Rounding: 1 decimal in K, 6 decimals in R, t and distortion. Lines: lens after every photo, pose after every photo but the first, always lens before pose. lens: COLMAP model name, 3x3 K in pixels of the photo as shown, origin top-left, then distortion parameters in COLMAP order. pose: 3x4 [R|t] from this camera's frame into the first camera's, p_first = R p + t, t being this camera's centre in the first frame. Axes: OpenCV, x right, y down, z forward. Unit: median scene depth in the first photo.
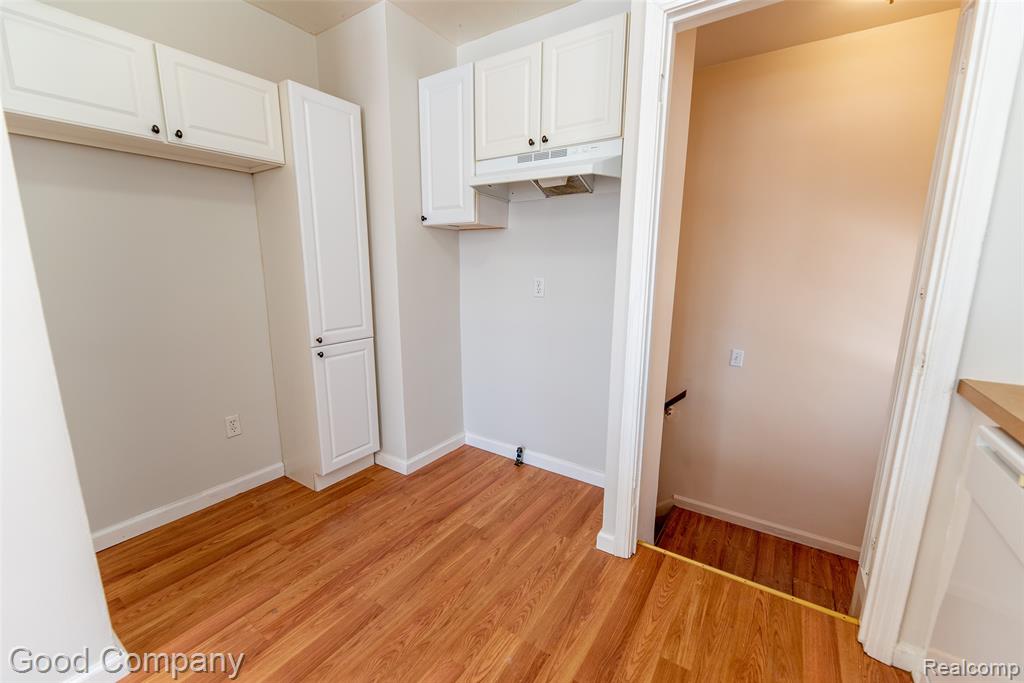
lens RADIAL K [[388.4, 0, 512.0], [0, 388.4, 341.5], [0, 0, 1]] dist [-0.020636, -0.000009]
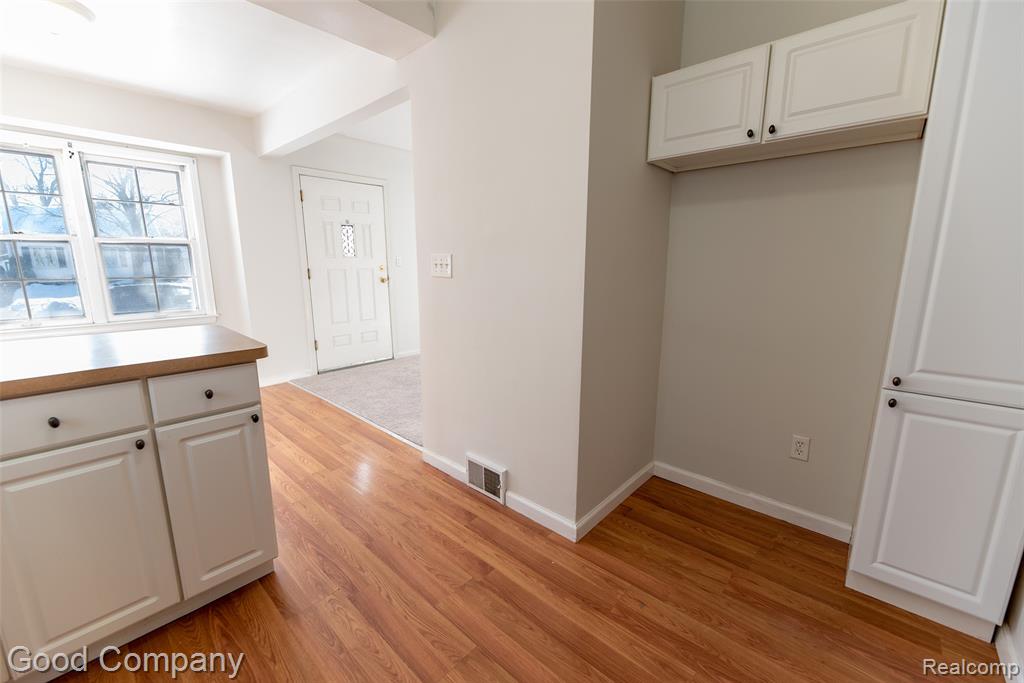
lens RADIAL K [[409.3, 0, 512.0], [0, 409.3, 341.5], [0, 0, 1]] dist [-0.007011, -0.000328]
pose [[-0.126201, 0.183949, -0.974801, 0.268025], [-0.193935, 0.959121, 0.206097, -0.093728], [0.972863, 0.215058, -0.085368, 0.466668]]
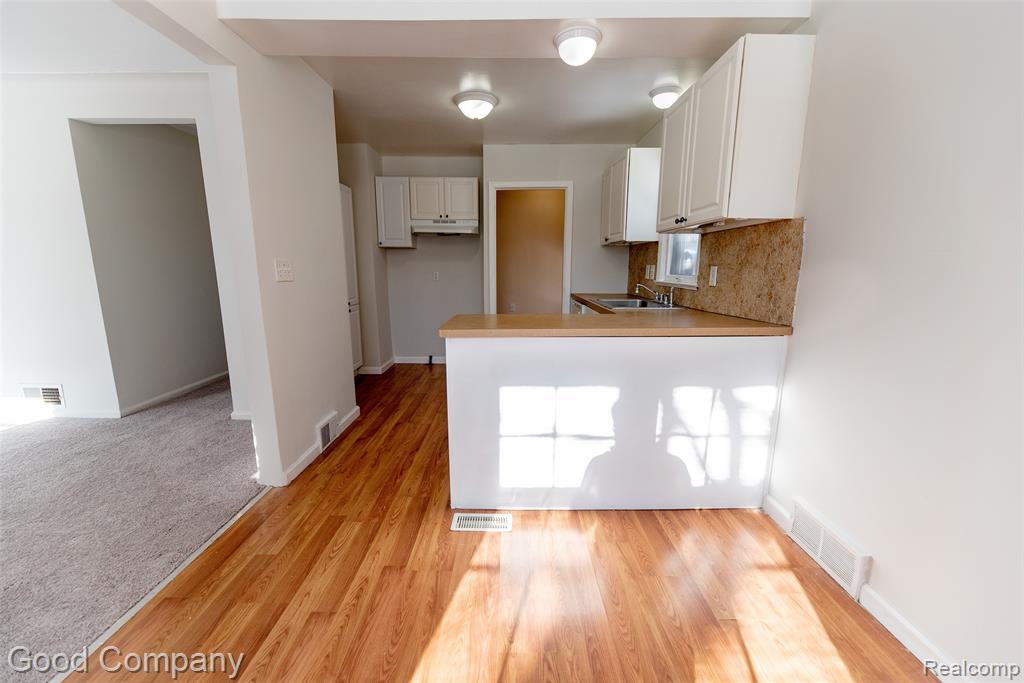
lens RADIAL K [[409.3, 0, 512.0], [0, 409.3, 341.5], [0, 0, 1]] dist [-0.007011, -0.000328]
pose [[0.820555, -0.112199, 0.560447, -1.125696], [0.118185, 0.992659, 0.025690, 0.268471], [-0.559215, 0.045156, 0.827792, -1.382966]]
